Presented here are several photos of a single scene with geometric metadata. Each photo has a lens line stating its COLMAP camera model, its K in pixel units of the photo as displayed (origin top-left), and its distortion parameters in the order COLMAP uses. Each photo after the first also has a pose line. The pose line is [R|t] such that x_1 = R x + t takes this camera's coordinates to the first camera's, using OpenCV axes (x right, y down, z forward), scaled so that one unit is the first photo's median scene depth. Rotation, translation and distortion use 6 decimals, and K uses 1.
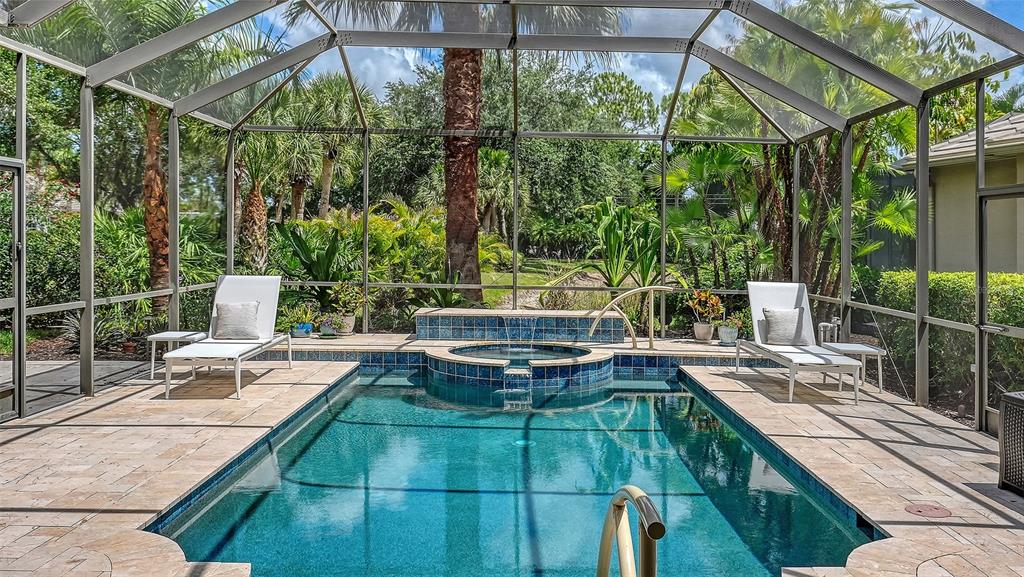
lens RADIAL K [[946.2, 0, 532.0], [0, 946.2, 249.2], [0, 0, 1]] dist [-0.013245, 0.003312]
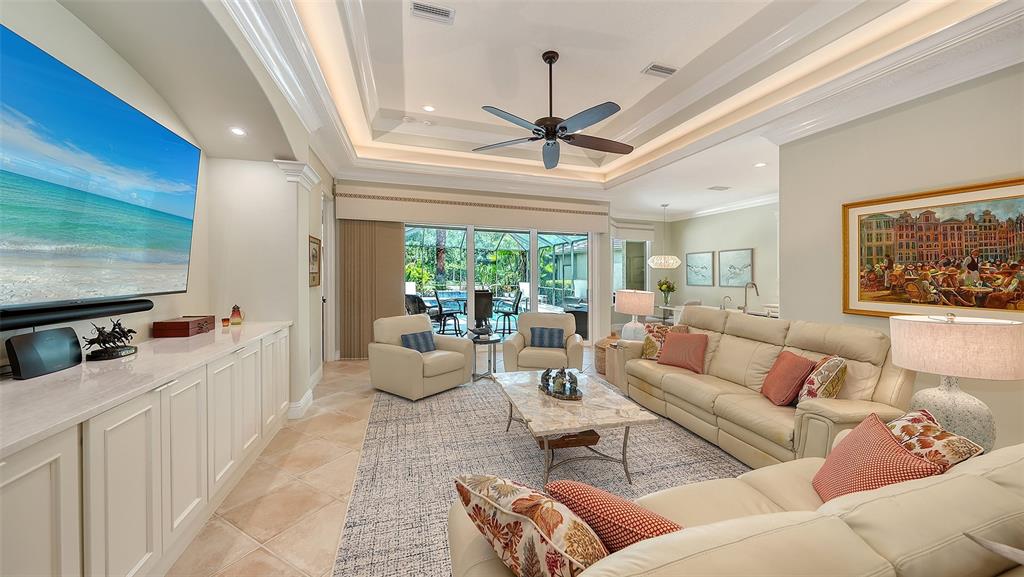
lens RADIAL K [[365.2, 0, 530.9], [0, 365.2, 275.5], [0, 0, 1]] dist [0.011515, 0.000038]
pose [[0.948357, -0.001891, 0.317201, -0.266015], [0.003437, 0.999985, -0.004313, 0.008074], [-0.317188, 0.005180, 0.948349, -0.672709]]
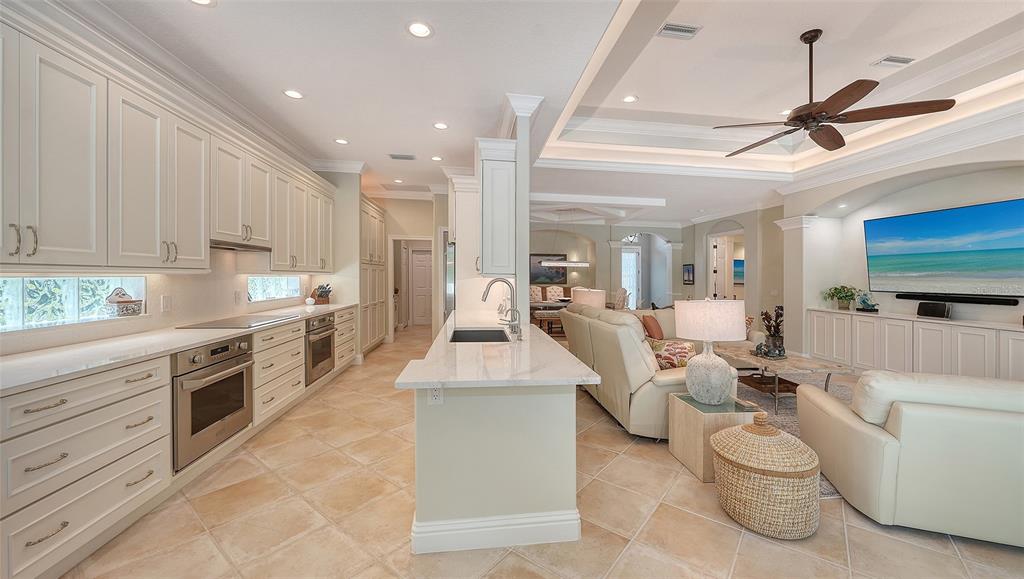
lens RADIAL K [[389.3, 0, 531.5], [0, 389.3, 260.4], [0, 0, 1]] dist [-0.001201, -0.000153]
pose [[-0.989317, -0.037001, -0.141004, 0.108707], [-0.032803, 0.998950, -0.031984, 0.009676], [0.142040, -0.027017, -0.989492, -0.109073]]
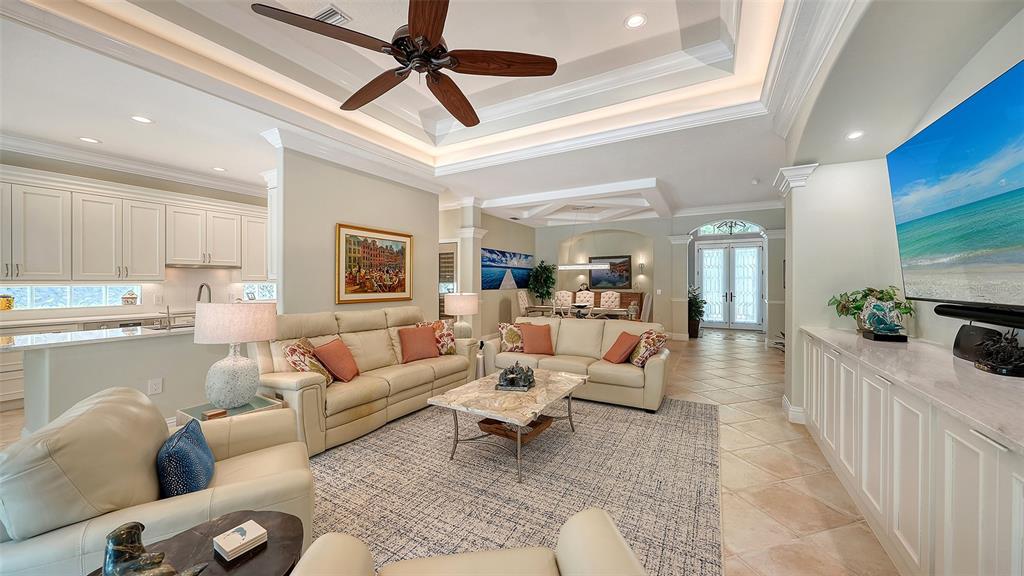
lens RADIAL K [[359.5, 0, 512.6], [0, 359.5, 282.8], [0, 0, 1]] dist [-0.001841, -0.000223]
pose [[-0.868960, -0.014959, 0.494656, -0.291549], [-0.005384, 0.999770, 0.020777, 0.005786], [-0.494853, 0.015391, -0.868840, -0.228070]]
